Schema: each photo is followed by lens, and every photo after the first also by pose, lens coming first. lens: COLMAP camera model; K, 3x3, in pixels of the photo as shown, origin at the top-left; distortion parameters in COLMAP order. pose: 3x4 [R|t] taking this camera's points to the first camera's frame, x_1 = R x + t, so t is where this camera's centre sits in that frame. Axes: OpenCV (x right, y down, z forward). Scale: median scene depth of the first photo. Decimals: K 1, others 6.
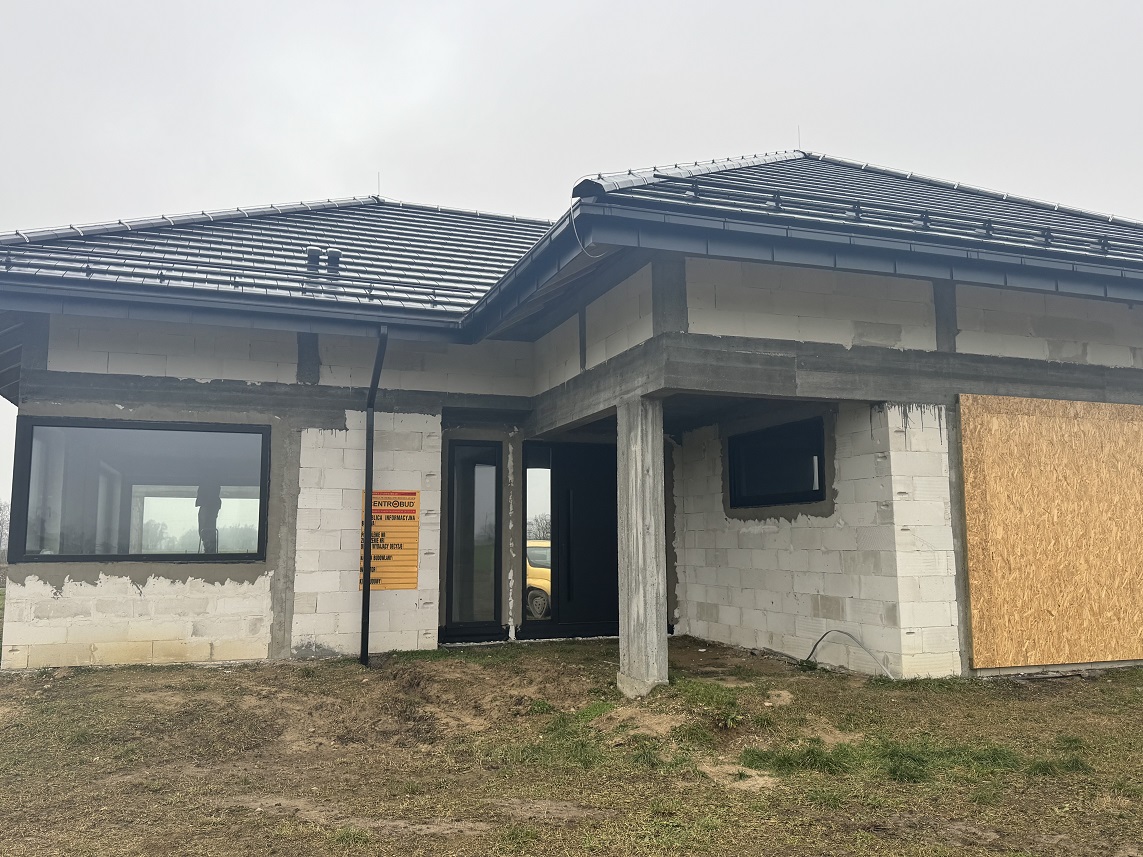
lens RADIAL K [[930.7, 0, 571.5], [0, 930.7, 428.5], [0, 0, 1]] dist [0.150704, -0.290793]
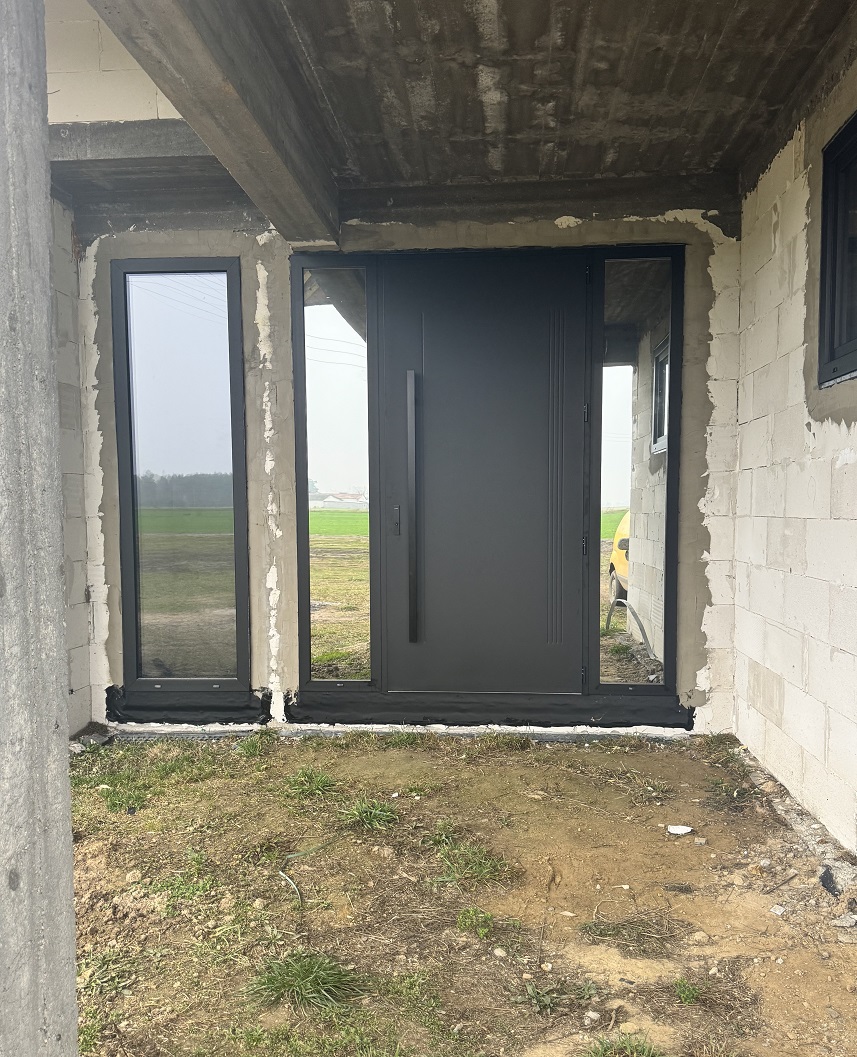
lens RADIAL K [[937.4, 0, 429.4], [0, 937.4, 581.6], [0, 0, 1]] dist [0.040364, -0.009382]
pose [[0.910557, 0.031097, -0.412212, 0.186558], [0.052491, 0.980397, 0.189911, 0.083277], [0.410037, -0.194562, 0.891075, 0.670650]]
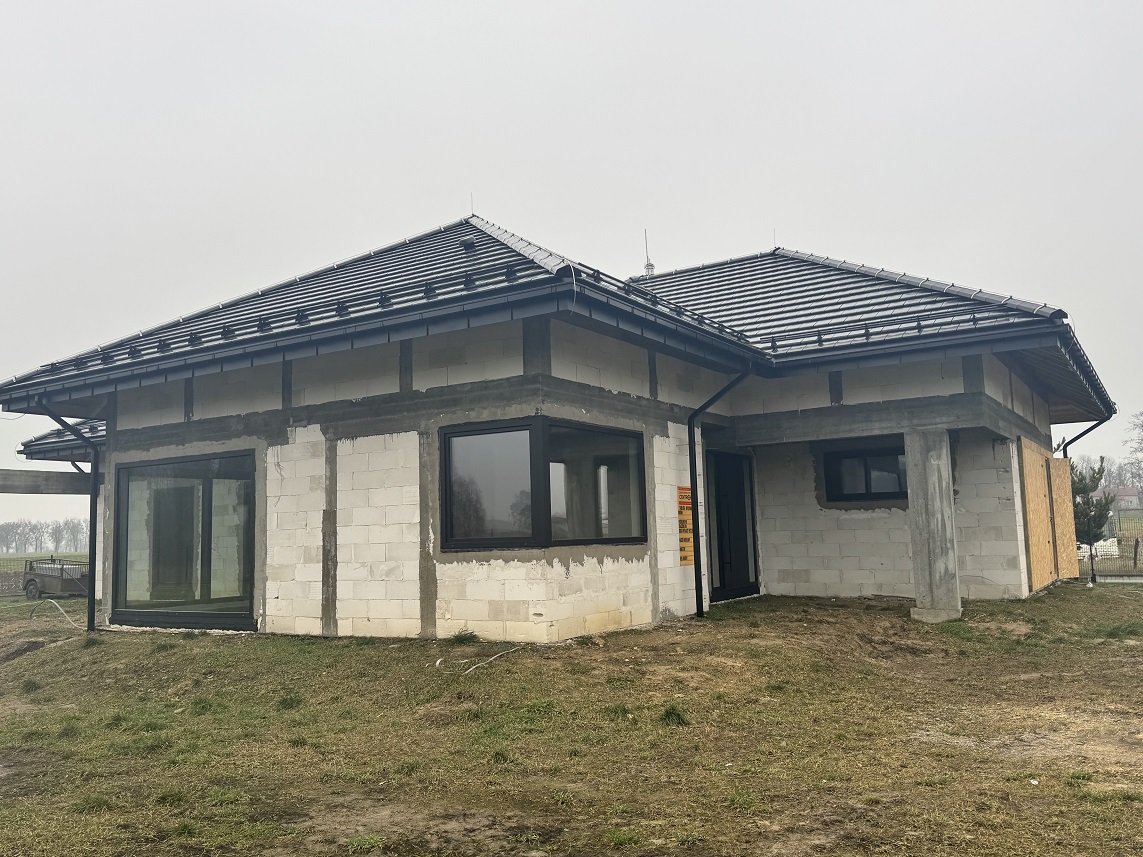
lens RADIAL K [[930.7, 0, 571.5], [0, 930.7, 428.5], [0, 0, 1]] dist [0.150704, -0.290793]
pose [[0.791785, 0.048903, 0.608839, -1.048429], [-0.048507, 0.998676, -0.017132, 0.016203], [-0.608870, -0.015968, 0.793109, 0.093467]]
